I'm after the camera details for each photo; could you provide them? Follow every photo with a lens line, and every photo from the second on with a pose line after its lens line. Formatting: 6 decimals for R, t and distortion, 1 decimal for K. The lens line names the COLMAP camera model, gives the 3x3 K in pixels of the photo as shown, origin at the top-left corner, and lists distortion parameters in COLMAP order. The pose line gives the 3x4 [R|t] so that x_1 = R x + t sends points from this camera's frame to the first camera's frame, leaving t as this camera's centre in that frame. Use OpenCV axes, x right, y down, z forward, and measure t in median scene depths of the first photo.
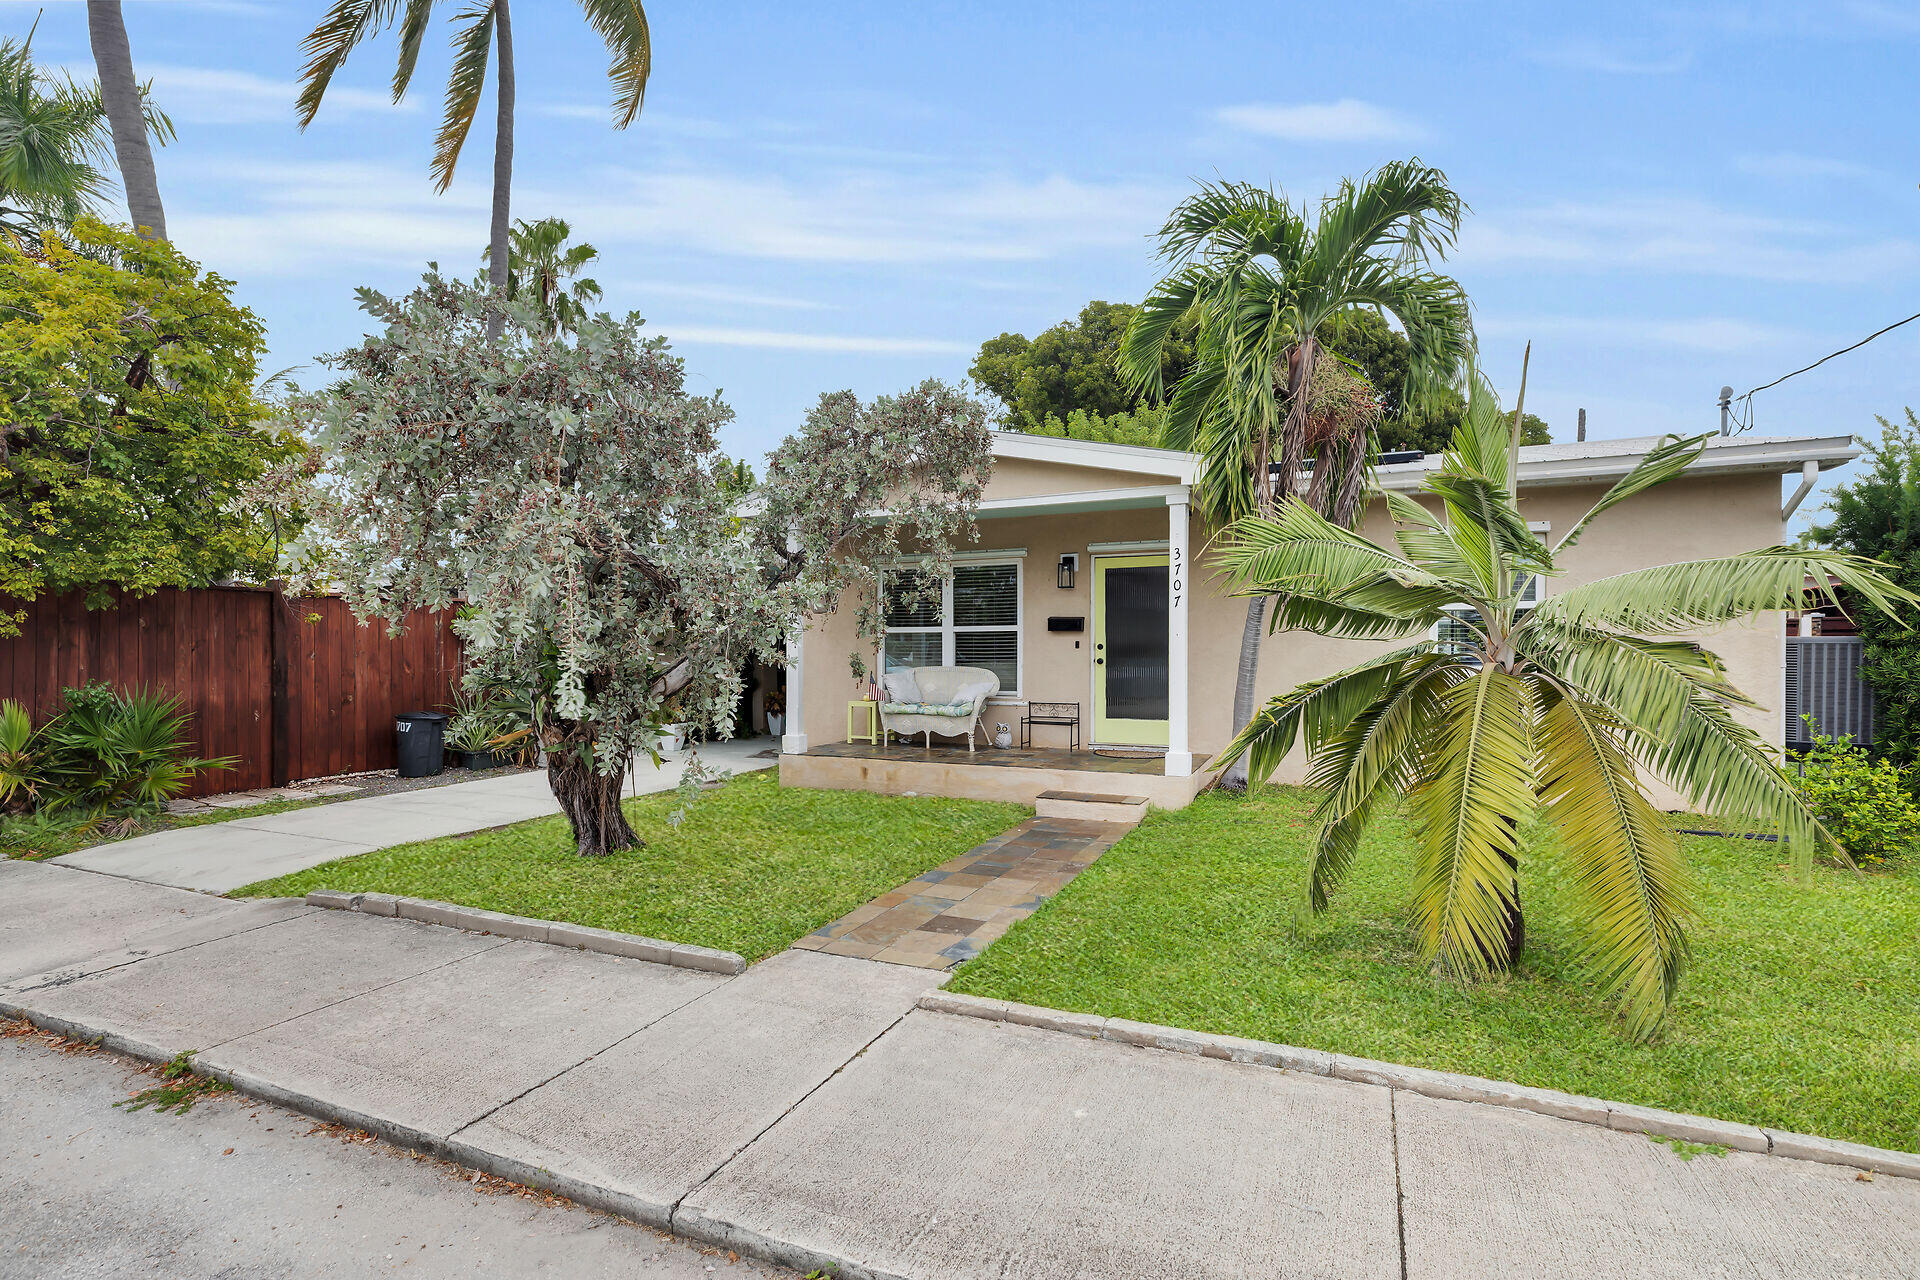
lens RADIAL K [[716.6, 0, 1048.8], [0, 716.6, 650.2], [0, 0, 1]] dist [0.001051, 0.000010]
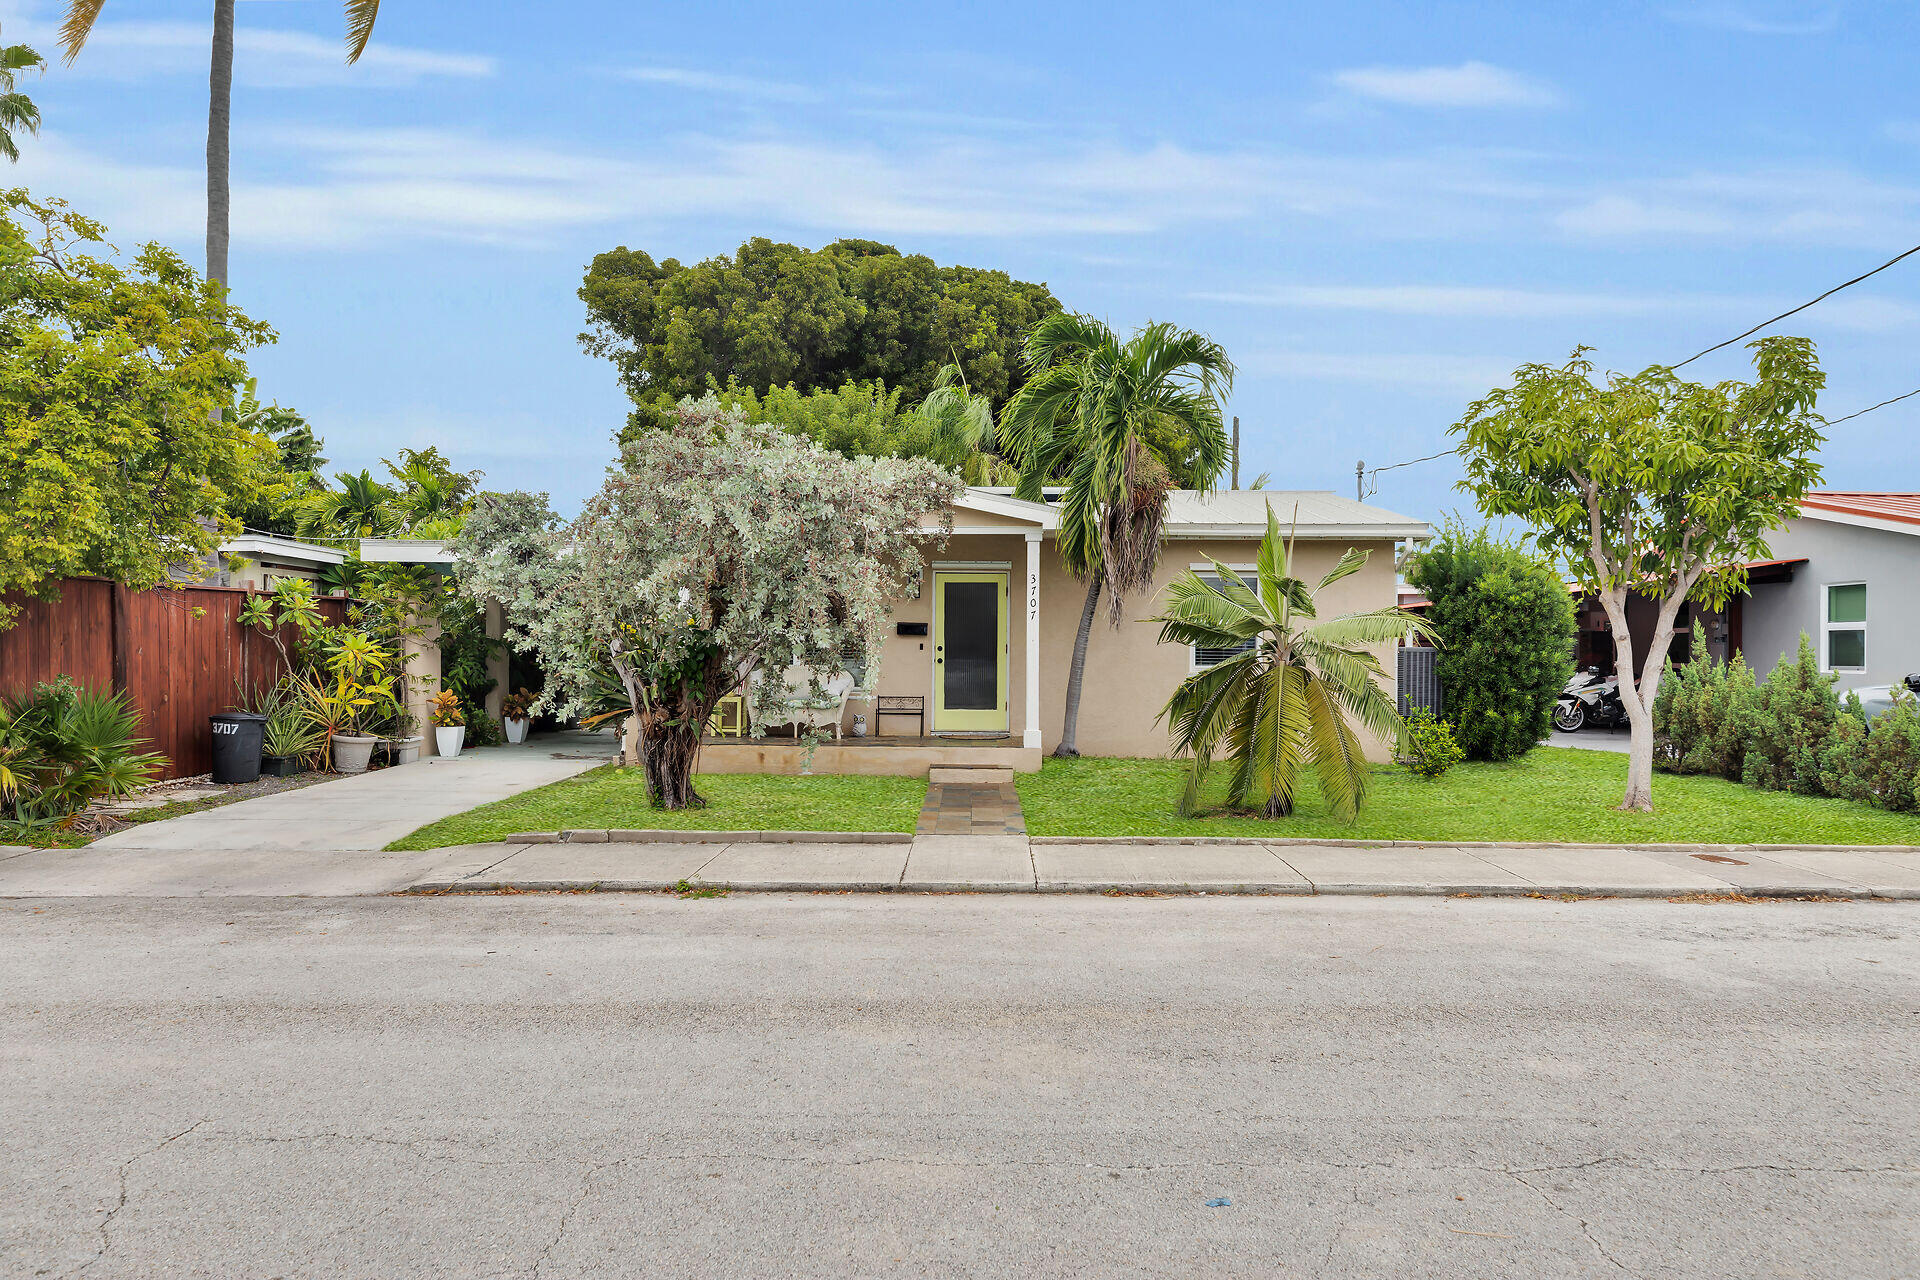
lens RADIAL K [[847.0, 0, 958.8], [0, 847.0, 645.1], [0, 0, 1]] dist [0.002752, 0.000553]
pose [[0.947662, 0.009852, 0.319122, -0.387304], [-0.007871, 0.999941, -0.007497, -0.000380], [-0.319177, 0.004592, 0.947684, -0.370191]]
